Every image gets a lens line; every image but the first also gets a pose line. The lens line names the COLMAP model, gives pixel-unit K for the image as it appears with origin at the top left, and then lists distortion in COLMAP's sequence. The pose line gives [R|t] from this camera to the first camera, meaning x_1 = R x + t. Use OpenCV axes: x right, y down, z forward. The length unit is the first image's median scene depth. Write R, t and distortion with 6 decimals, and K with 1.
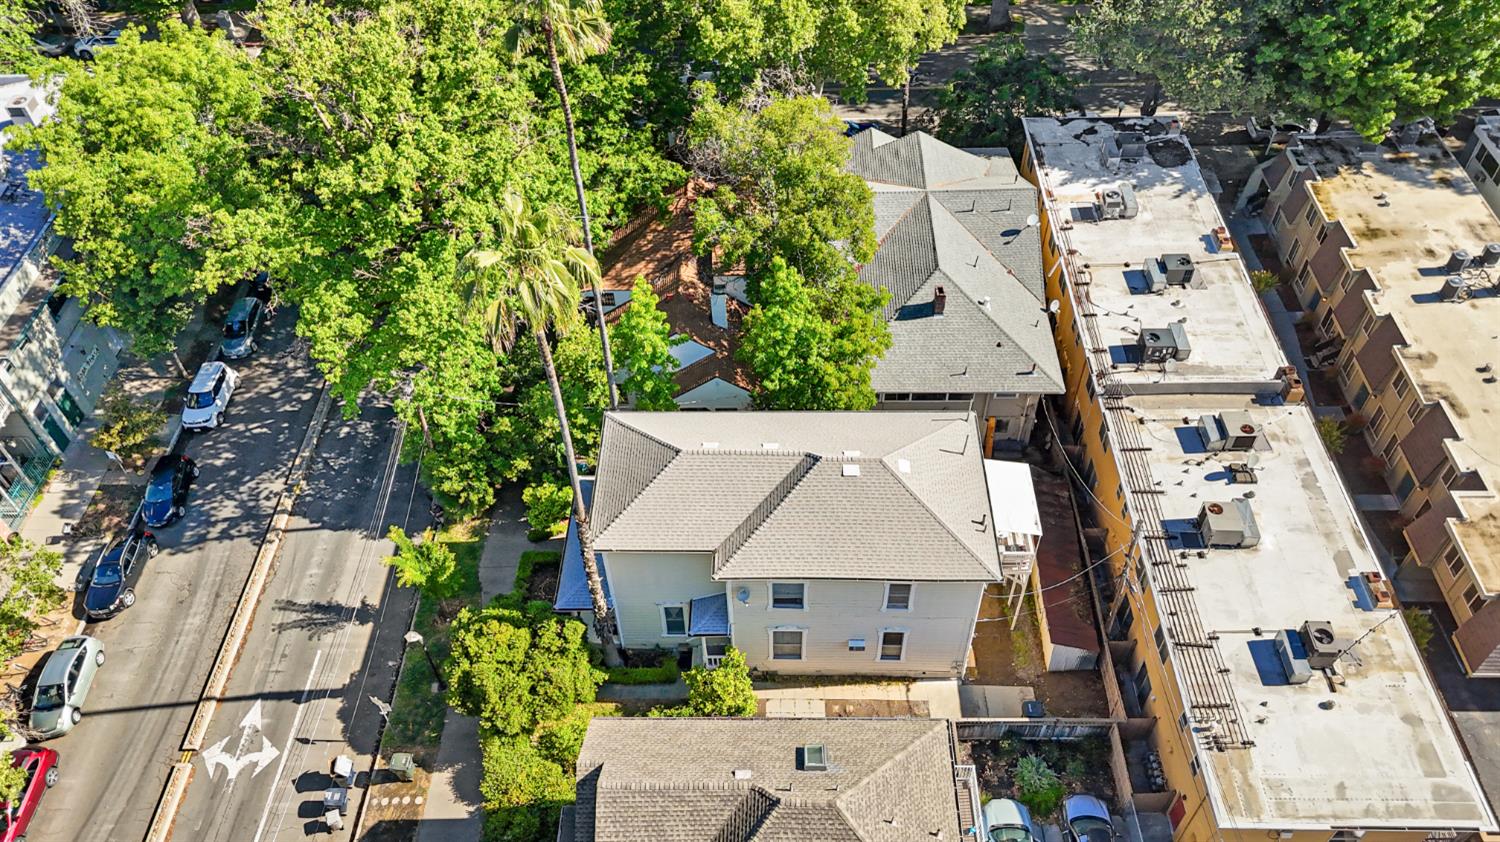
lens RADIAL K [[1106.6, 0, 750.0], [0, 1106.6, 421.0], [0, 0, 1]] dist [0.129984, -0.250520]
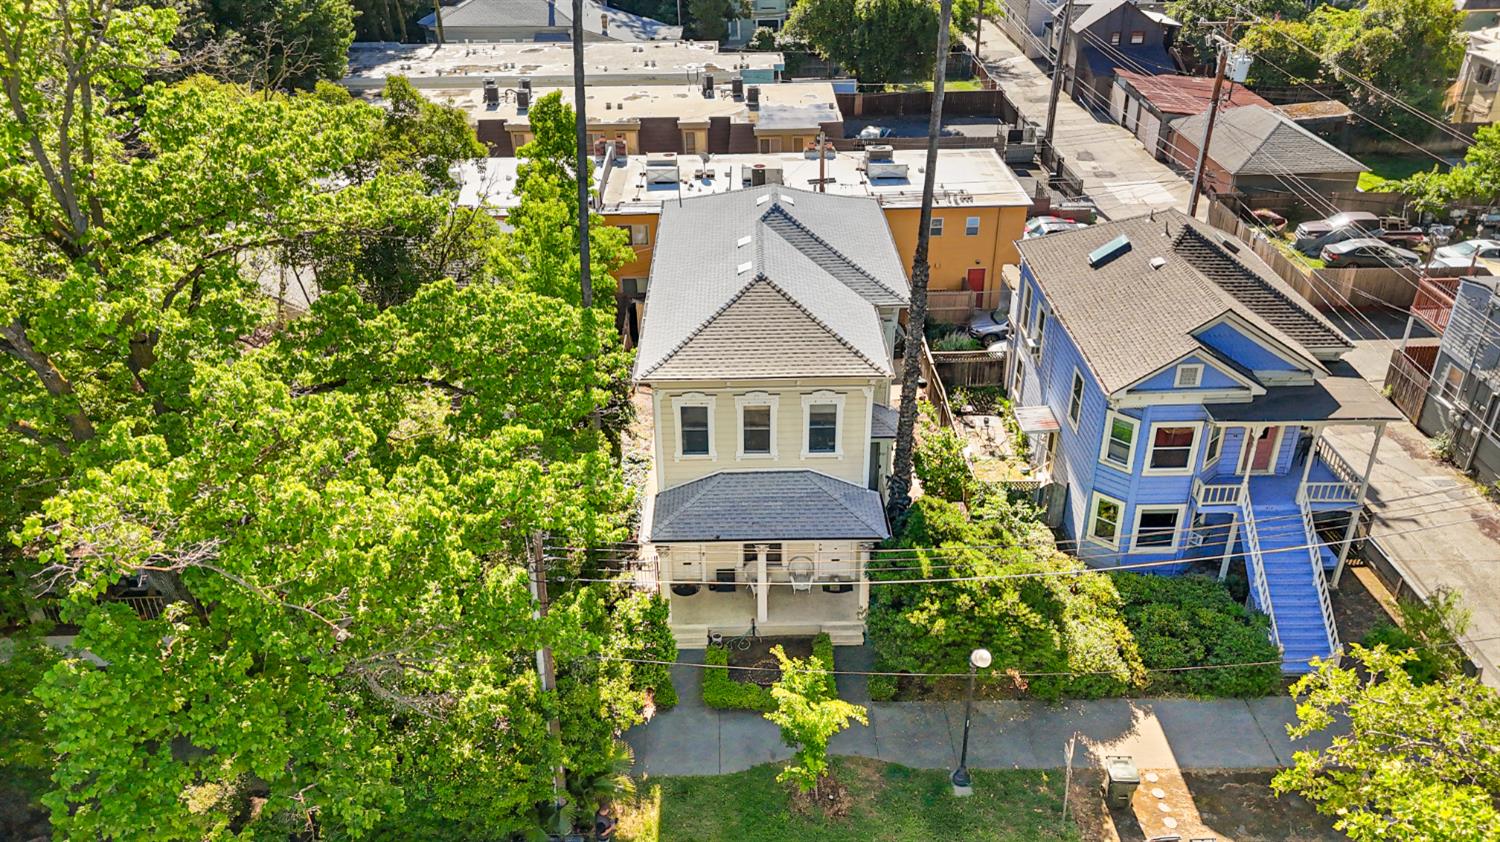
lens RADIAL K [[1127.9, 0, 750.0], [0, 1127.9, 421.0], [0, 0, 1]] dist [0.086617, -0.081879]
pose [[-0.038337, -0.465665, 0.884130, -0.733209], [0.743323, 0.578032, 0.336676, -0.167573], [-0.667834, 0.670101, 0.323980, 0.760977]]
